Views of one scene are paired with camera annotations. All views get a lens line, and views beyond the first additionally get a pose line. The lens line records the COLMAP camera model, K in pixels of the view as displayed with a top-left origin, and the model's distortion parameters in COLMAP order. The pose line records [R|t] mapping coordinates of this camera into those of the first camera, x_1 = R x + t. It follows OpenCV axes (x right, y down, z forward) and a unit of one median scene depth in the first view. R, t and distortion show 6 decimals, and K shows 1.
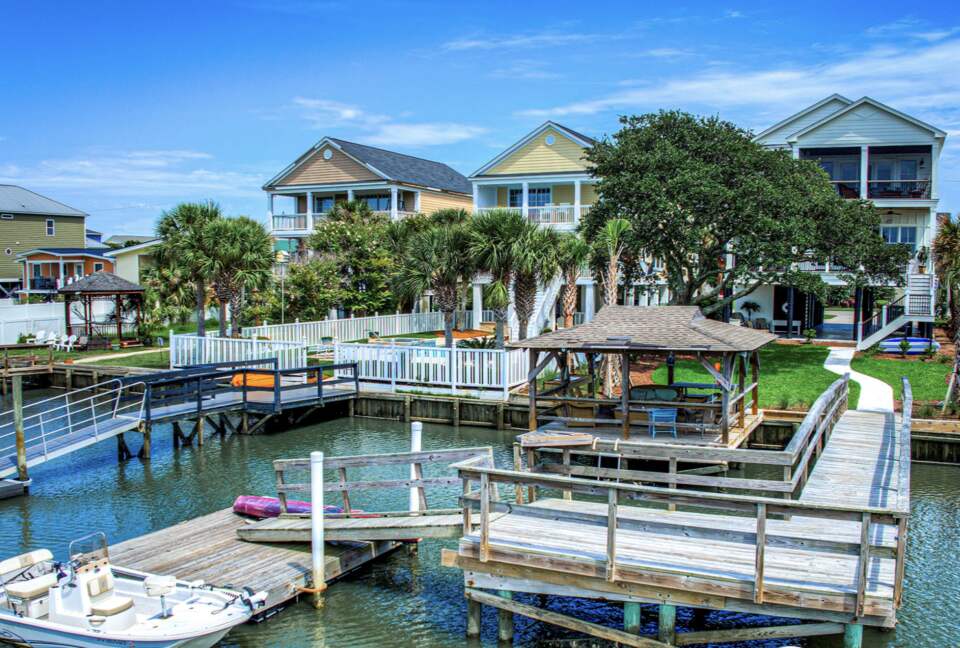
lens RADIAL K [[895.2, 0, 481.8], [0, 895.2, 326.8], [0, 0, 1]] dist [-0.041105, 0.000000]
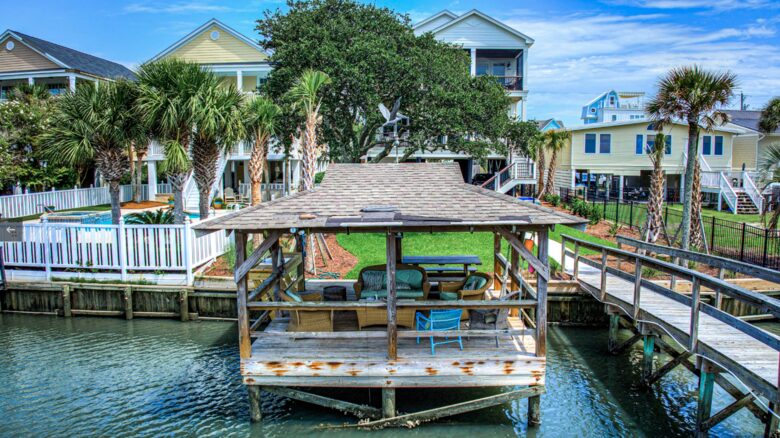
lens RADIAL K [[580.0, 0, 393.6], [0, 580.0, 218.1], [0, 0, 1]] dist [-0.103678, -0.009200]
pose [[0.923810, -0.040382, 0.380716, 0.001926], [0.025132, 0.998673, 0.044946, 0.000786], [-0.382026, -0.031953, 0.923599, 0.410984]]
